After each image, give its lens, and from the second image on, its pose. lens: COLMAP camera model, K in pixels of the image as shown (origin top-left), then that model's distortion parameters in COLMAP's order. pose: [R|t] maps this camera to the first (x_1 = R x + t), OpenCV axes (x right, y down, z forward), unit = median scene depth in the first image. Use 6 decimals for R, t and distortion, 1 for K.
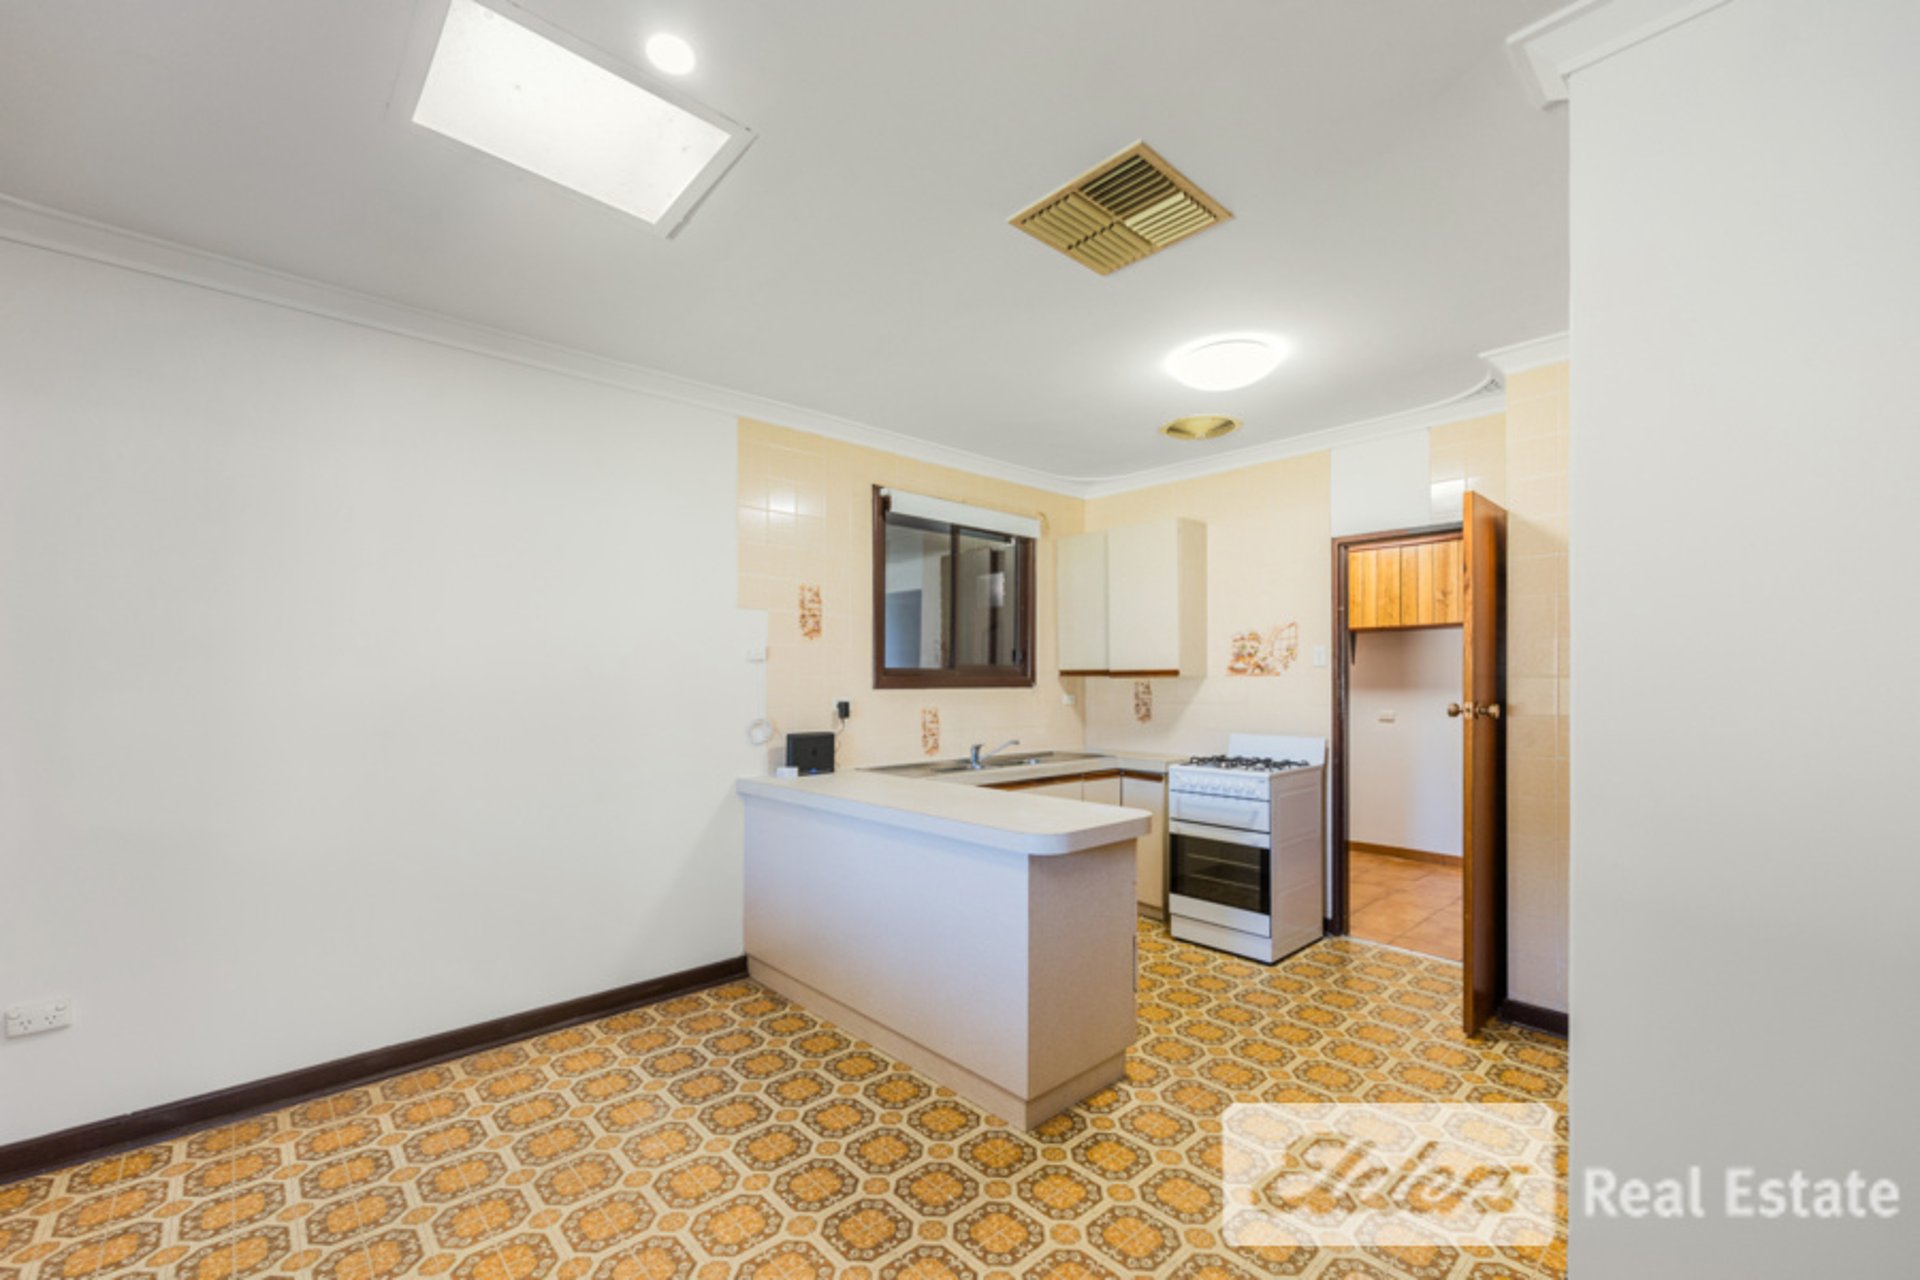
lens RADIAL K [[775.2, 0, 953.9], [0, 775.2, 651.4], [0, 0, 1]] dist [-0.001101, 0.000143]
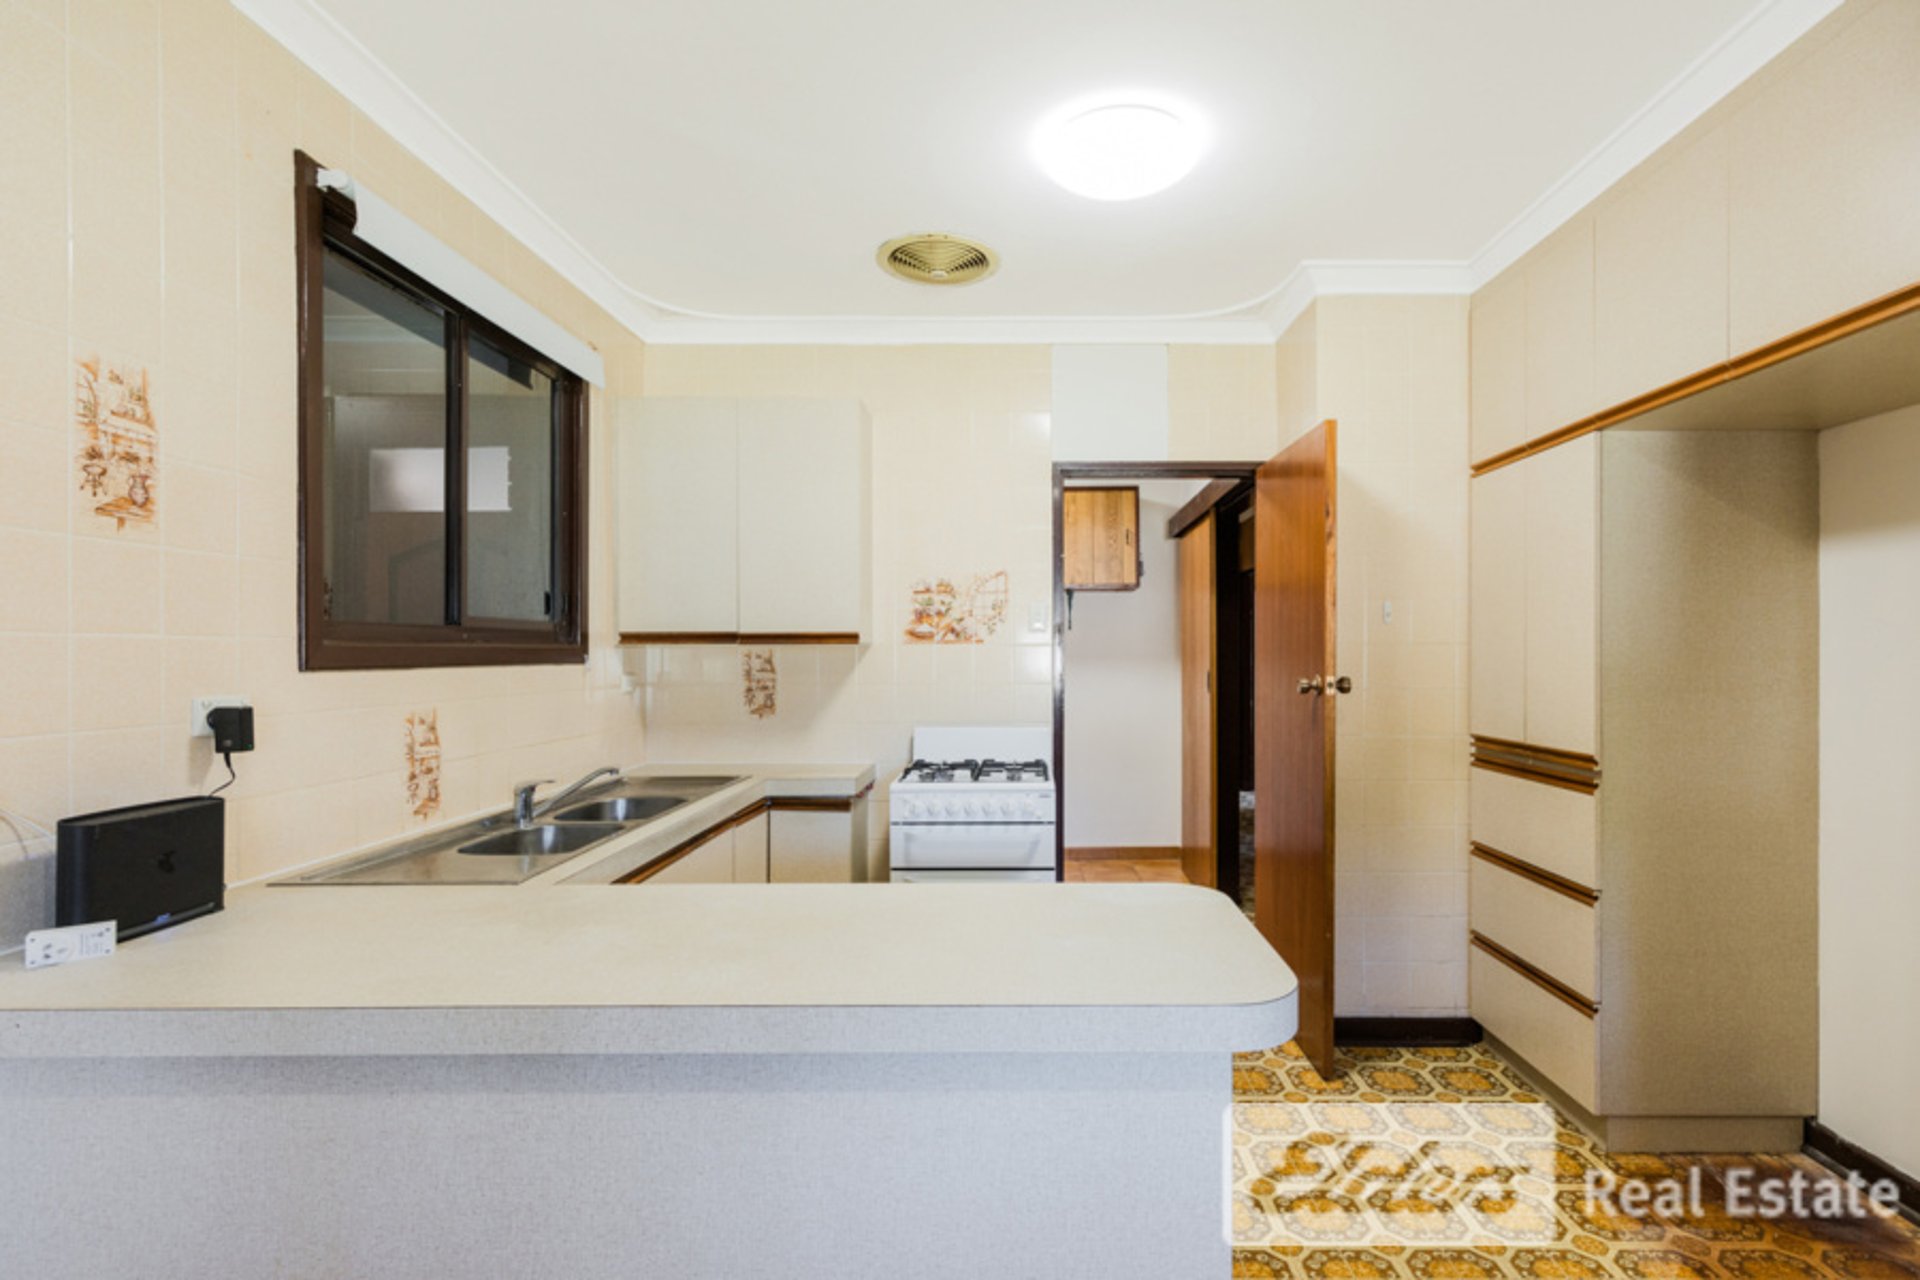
lens RADIAL K [[906.5, 0, 960.0], [0, 906.5, 640.0], [0, 0, 1]] dist [-0.001253, 0.000370]
pose [[0.675540, 0.008794, 0.737271, -0.212685], [-0.026066, 0.999589, 0.011960, 0.018079], [-0.736863, -0.027297, 0.675491, 0.434262]]
